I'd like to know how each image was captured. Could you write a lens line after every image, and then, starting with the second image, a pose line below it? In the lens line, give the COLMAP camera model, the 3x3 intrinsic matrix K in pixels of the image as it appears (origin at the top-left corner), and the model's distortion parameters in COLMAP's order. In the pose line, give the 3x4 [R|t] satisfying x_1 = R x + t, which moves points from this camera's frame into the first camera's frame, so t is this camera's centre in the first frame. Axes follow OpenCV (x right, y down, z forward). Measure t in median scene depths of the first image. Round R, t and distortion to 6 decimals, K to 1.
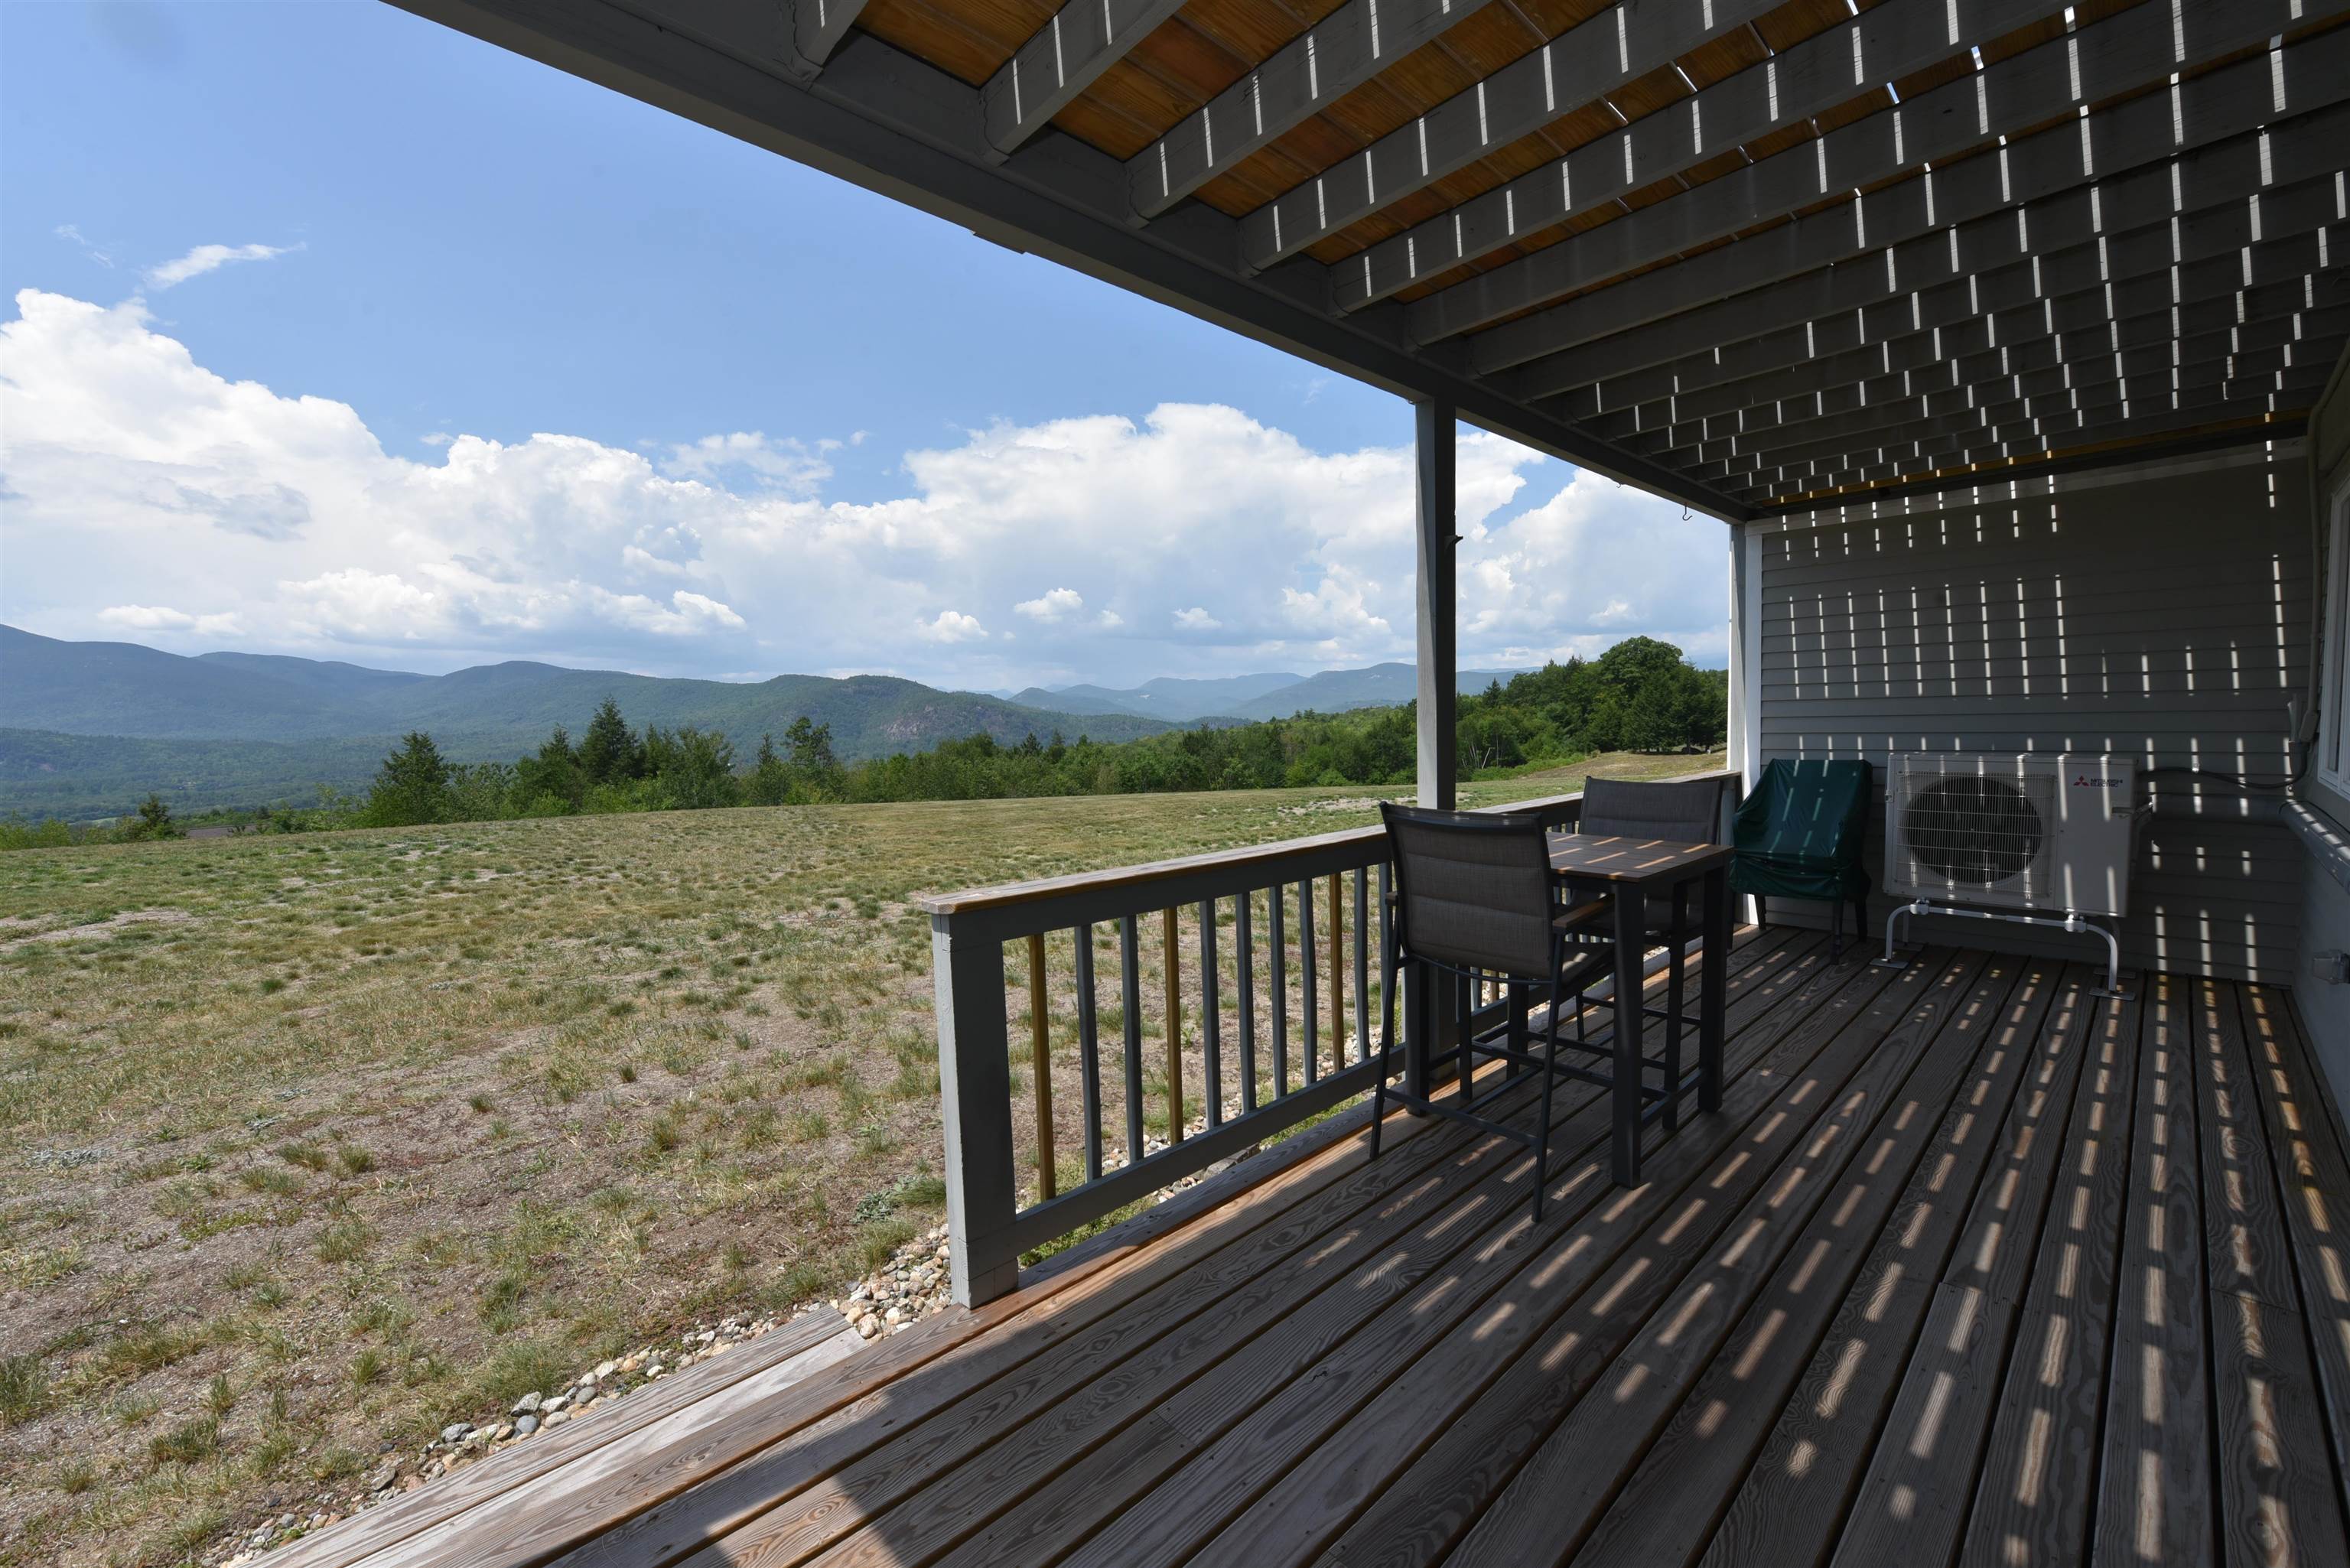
lens RADIAL K [[929.9, 0, 1184.5], [0, 929.9, 781.1], [0, 0, 1]] dist [-0.008183, -0.000239]
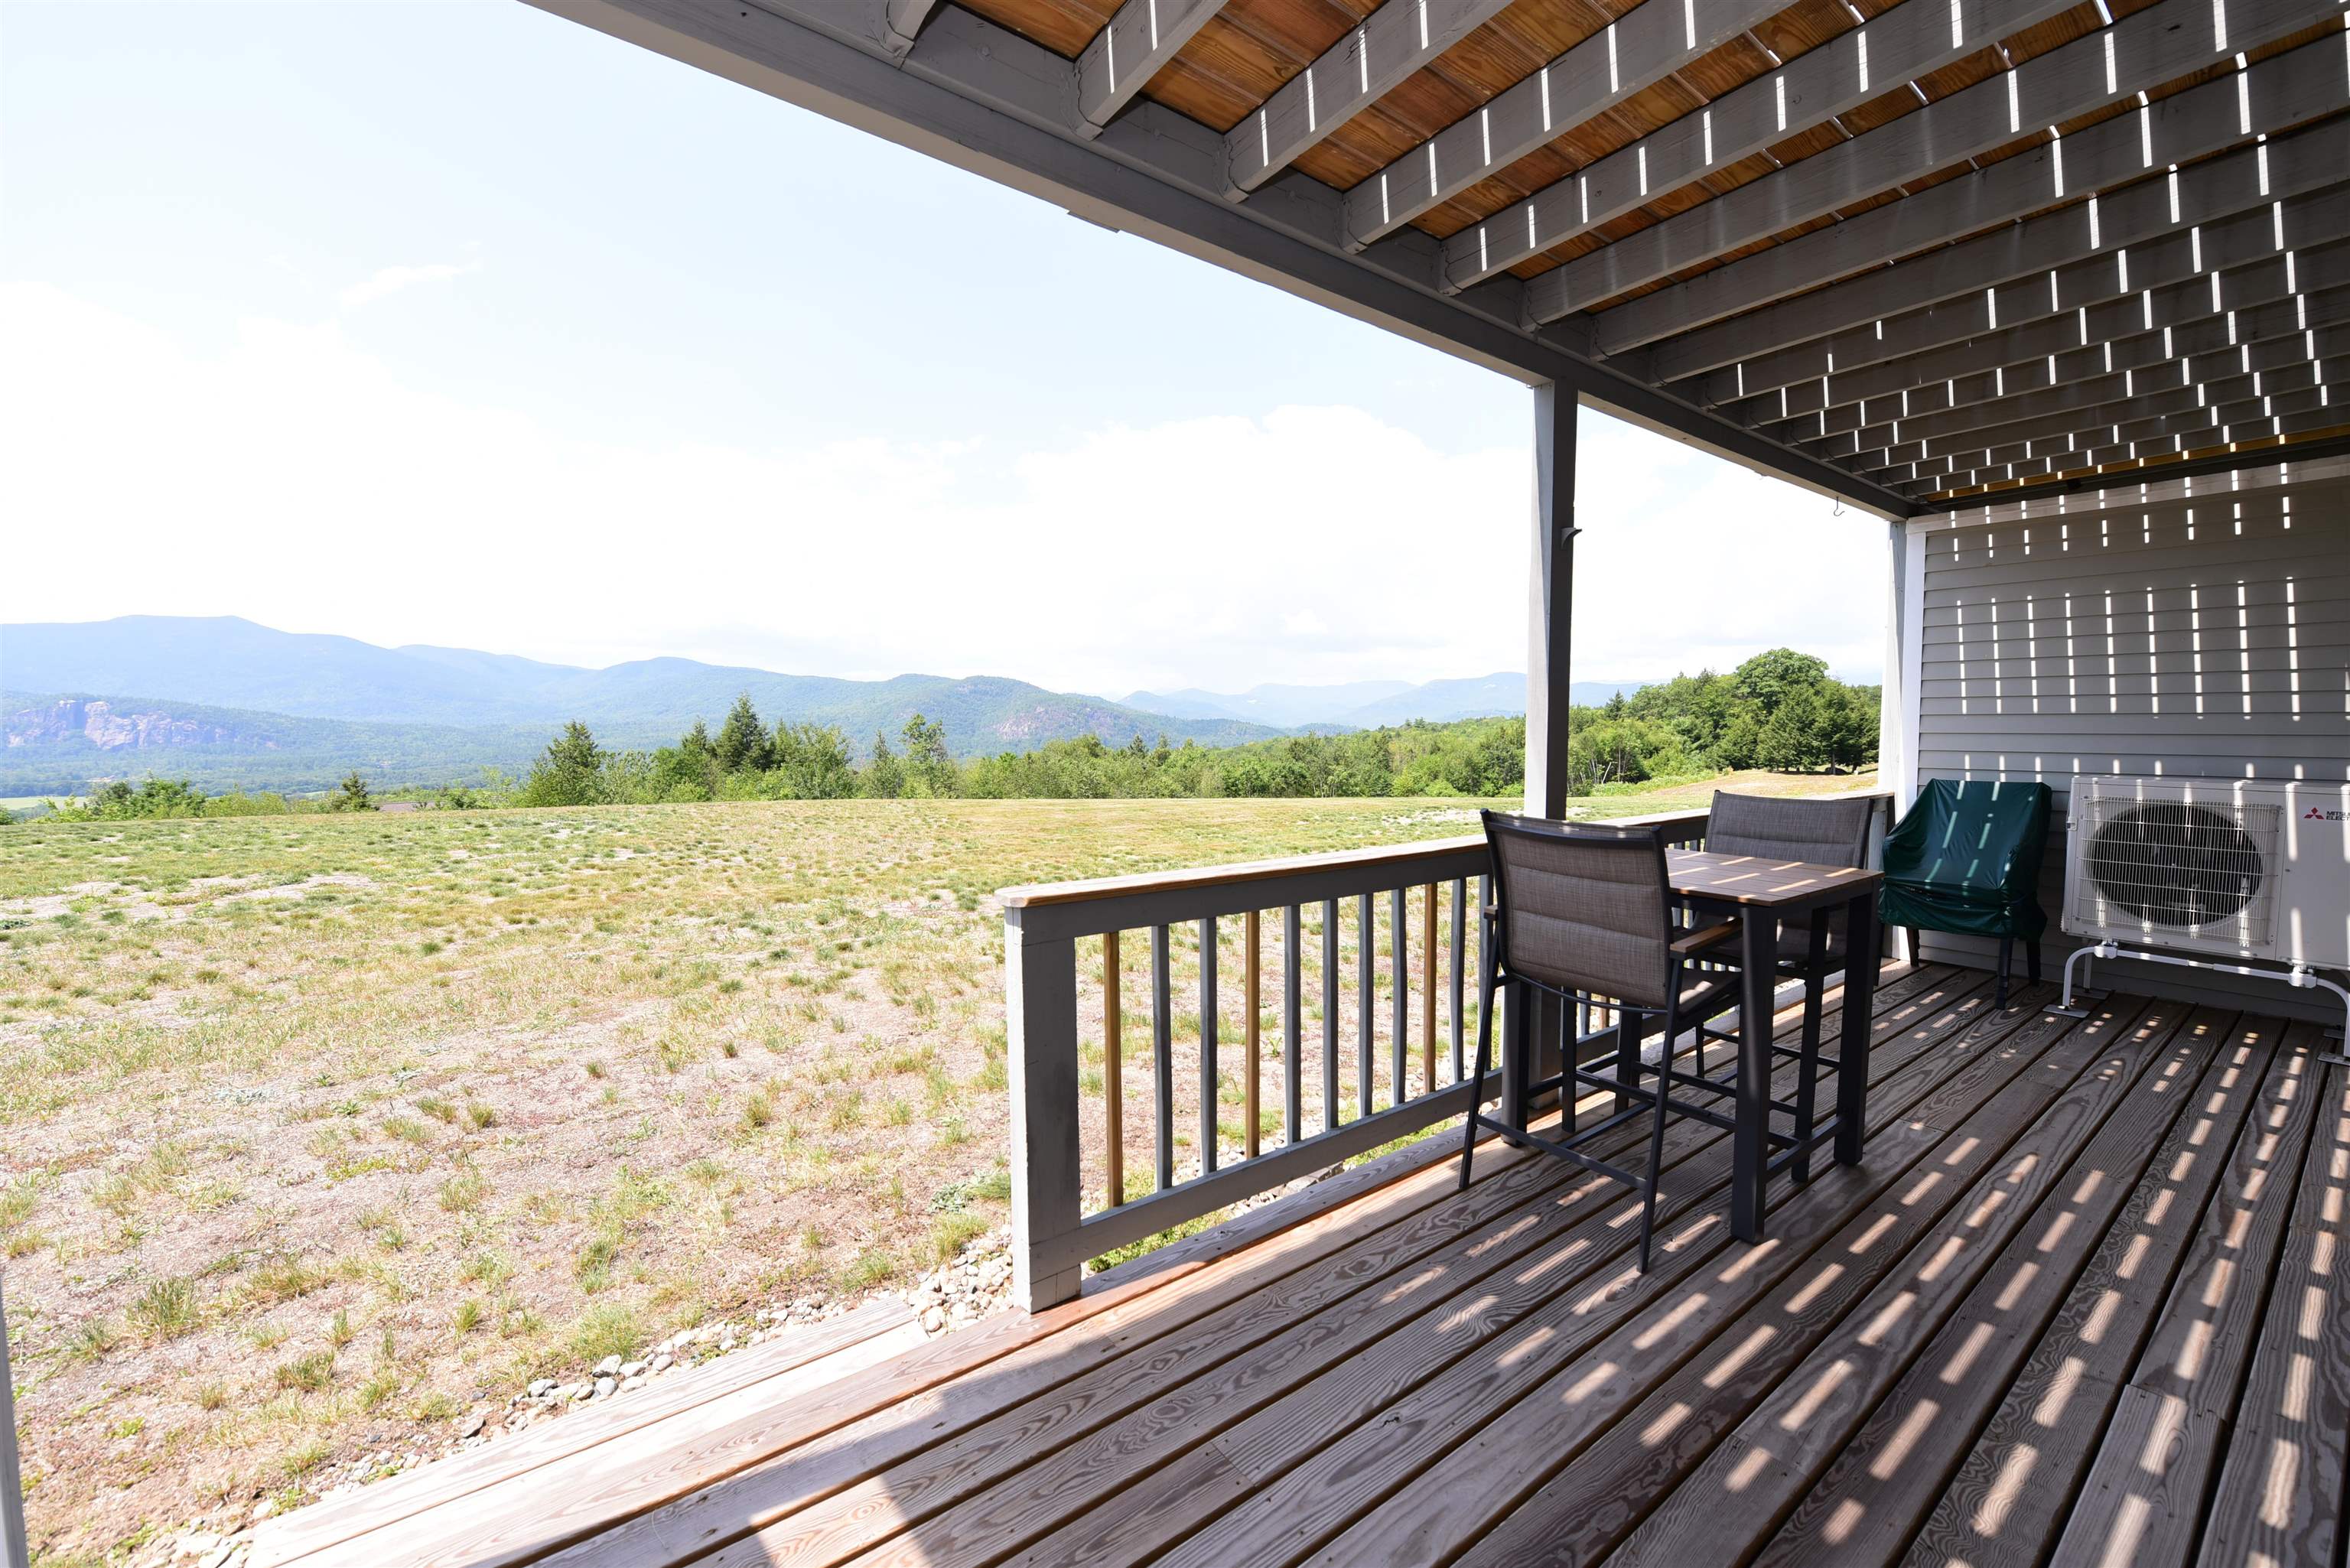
lens RADIAL K [[930.4, 0, 1185.9], [0, 930.4, 781.7], [0, 0, 1]] dist [-0.006616, -0.000990]
pose [[0.993415, 0.029407, -0.110735, 0.013176], [-0.029939, 0.999547, -0.003147, 0.005045], [0.110592, 0.006442, 0.993845, 0.025635]]
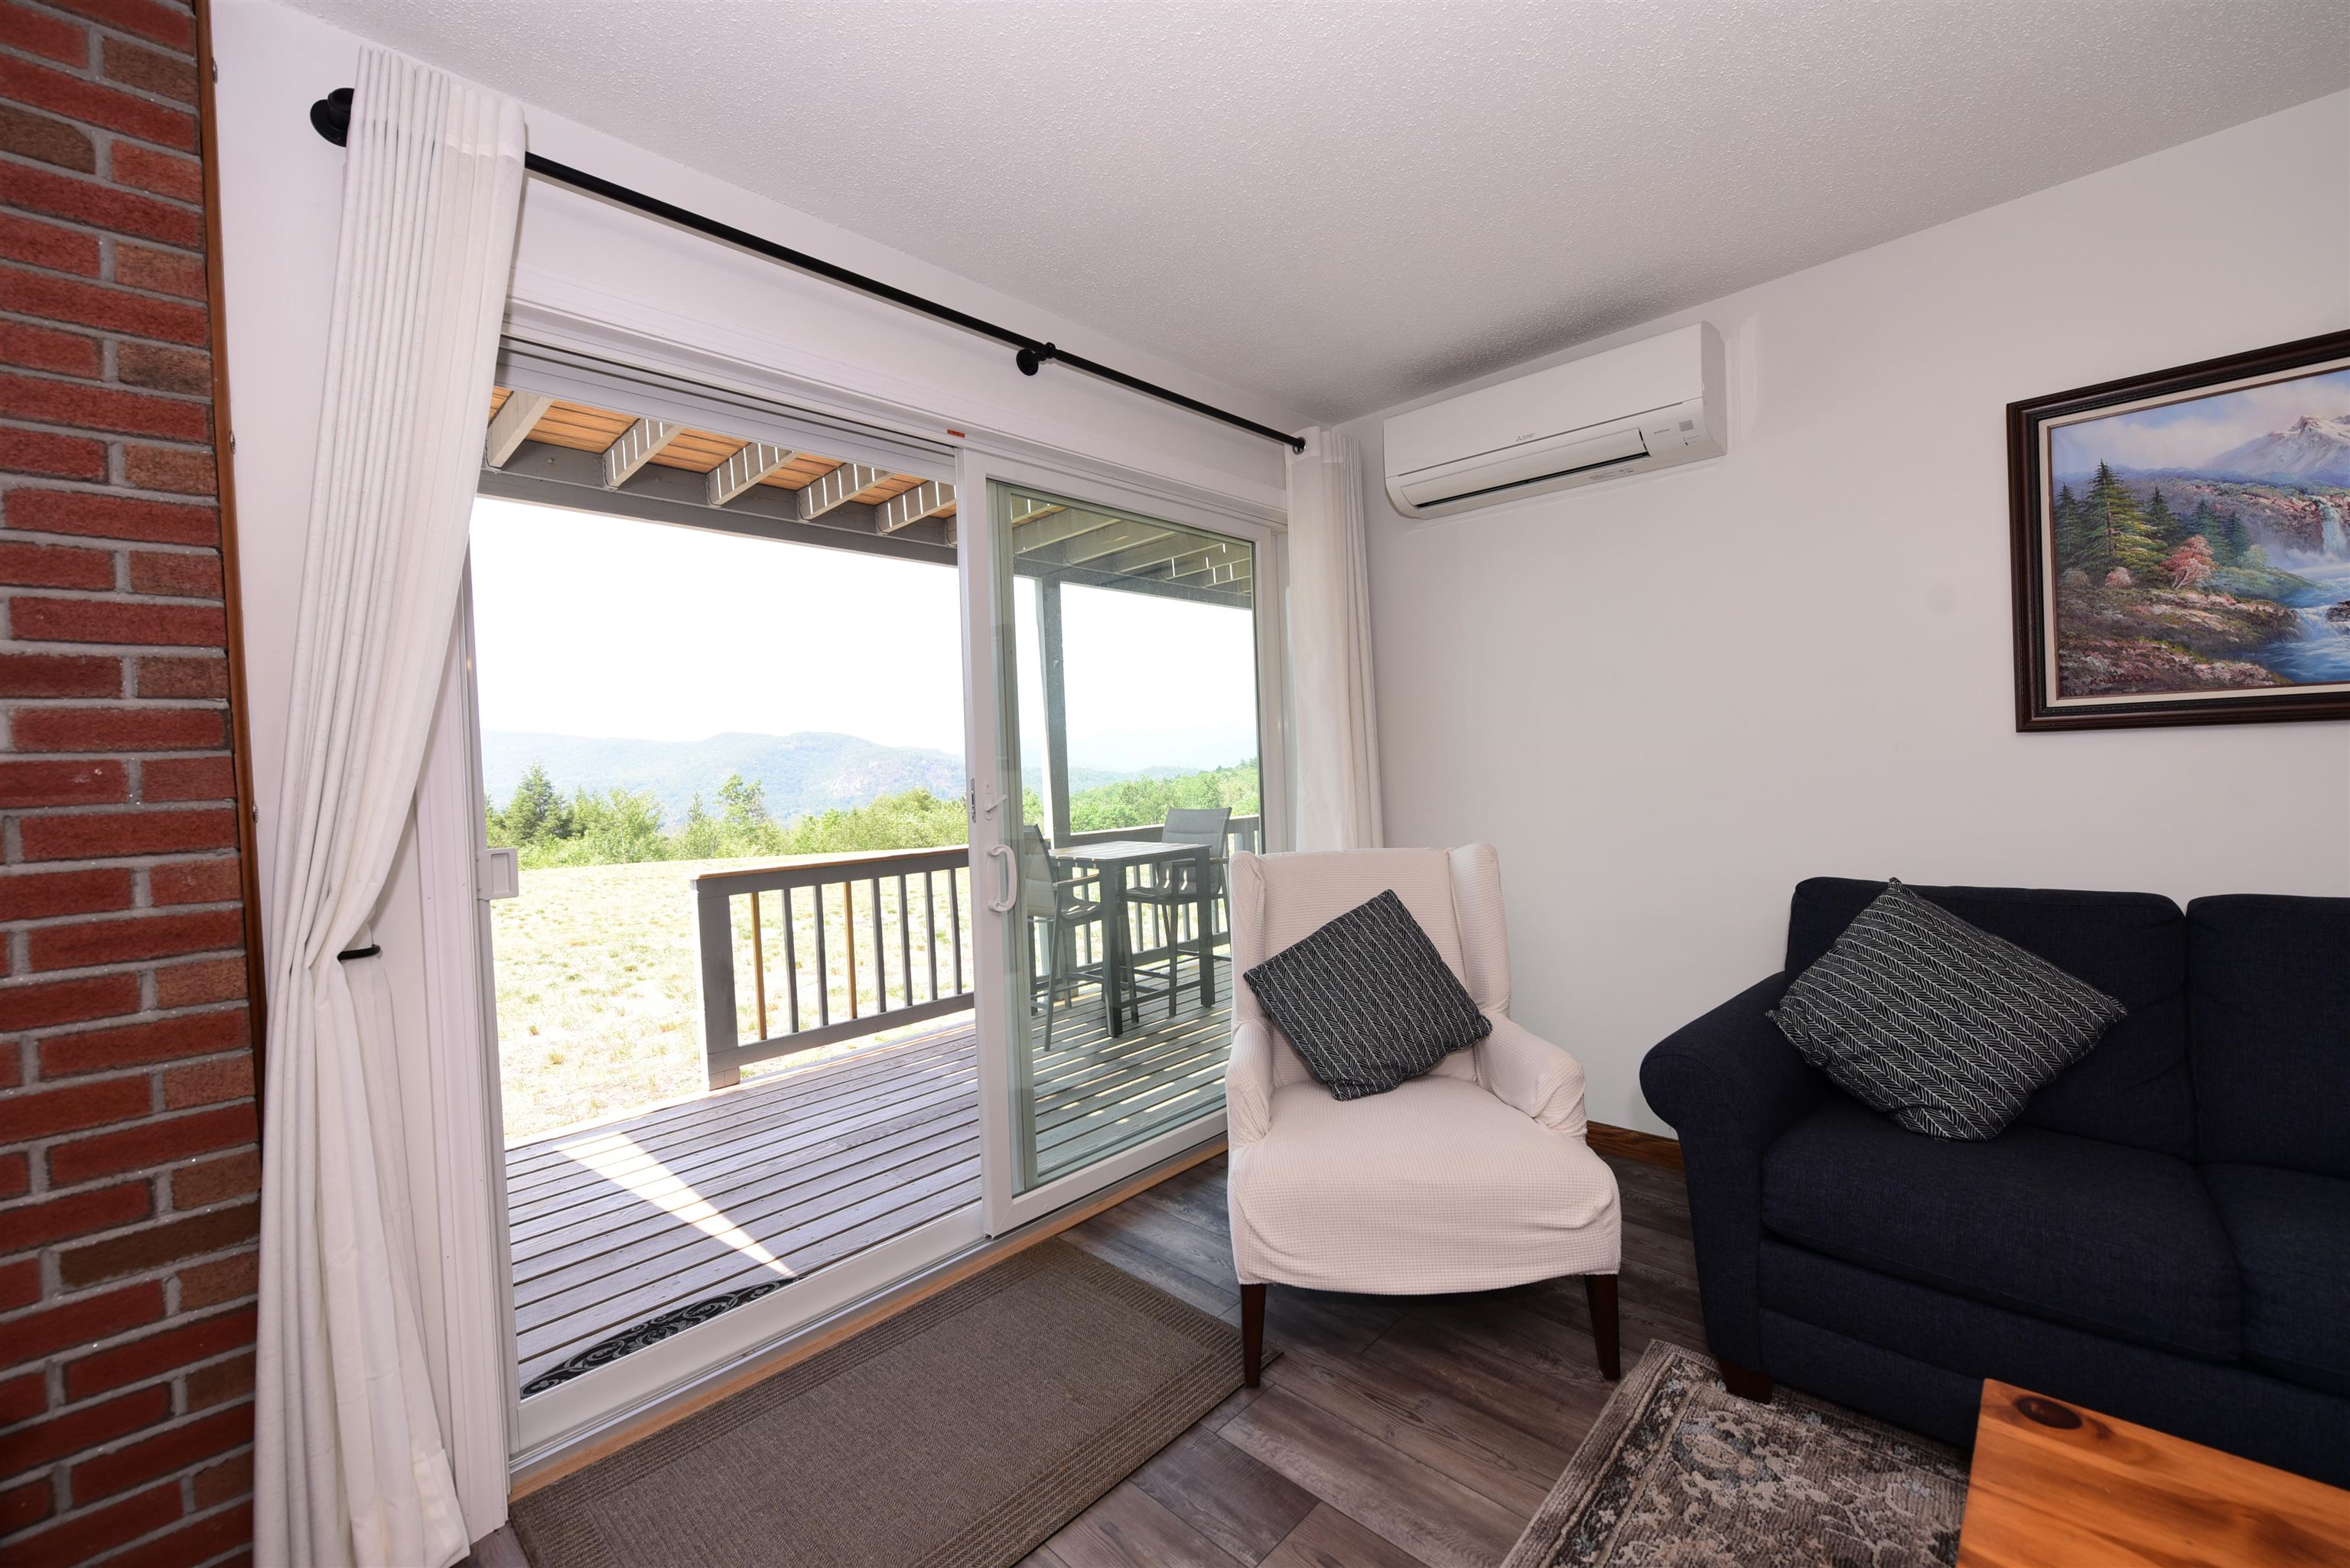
lens RADIAL K [[930.4, 0, 1185.9], [0, 930.4, 781.7], [0, 0, 1]] dist [-0.006616, -0.000990]
pose [[0.998272, -0.019513, 0.055433, 0.376426], [0.022421, 0.998378, -0.052338, 0.035570], [-0.054322, 0.053491, 0.997090, -0.566578]]
